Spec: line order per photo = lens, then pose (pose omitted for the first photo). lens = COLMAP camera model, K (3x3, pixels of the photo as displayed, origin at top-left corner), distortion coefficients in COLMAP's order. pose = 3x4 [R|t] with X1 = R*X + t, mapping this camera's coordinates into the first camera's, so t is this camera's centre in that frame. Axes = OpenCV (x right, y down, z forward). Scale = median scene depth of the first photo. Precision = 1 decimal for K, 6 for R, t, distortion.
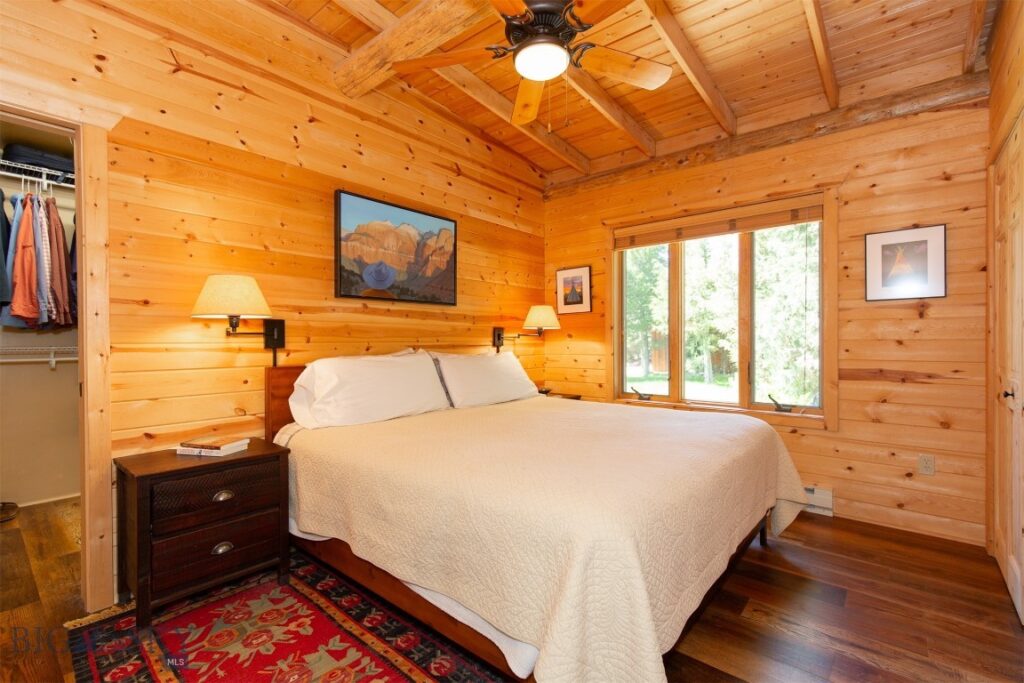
lens RADIAL K [[459.9, 0, 516.9], [0, 459.9, 342.7], [0, 0, 1]] dist [0.008475, -0.001857]
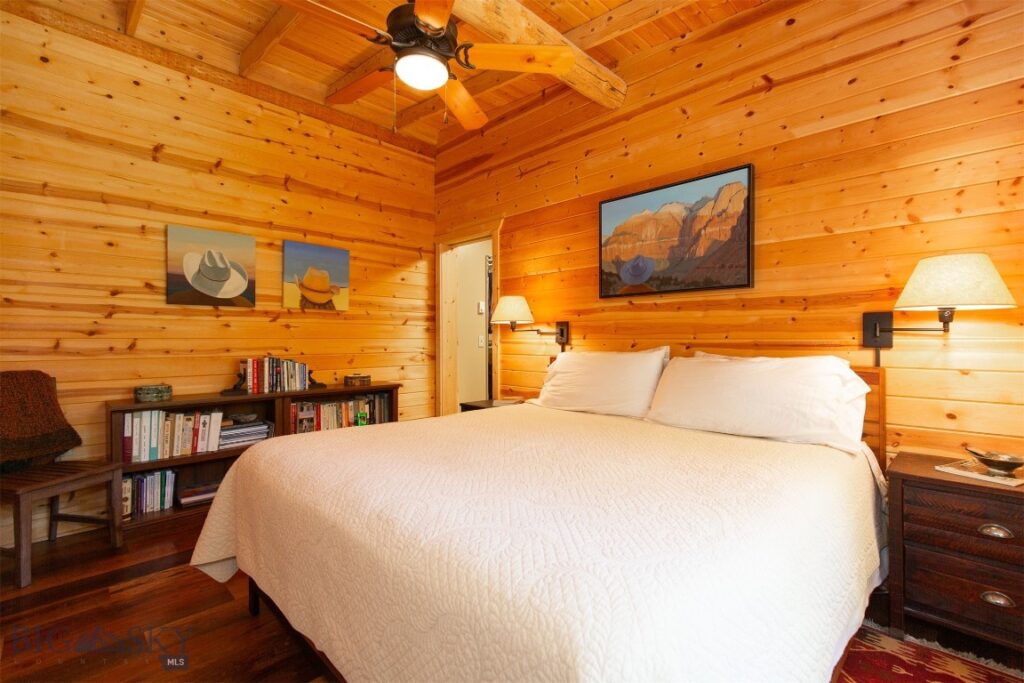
lens RADIAL K [[459.9, 0, 516.9], [0, 459.9, 342.7], [0, 0, 1]] dist [0.008475, -0.001857]
pose [[-0.088137, 0.008626, -0.996071, 0.661517], [-0.006098, 0.999939, 0.009199, -0.000738], [0.996090, 0.006885, -0.088079, 0.798991]]
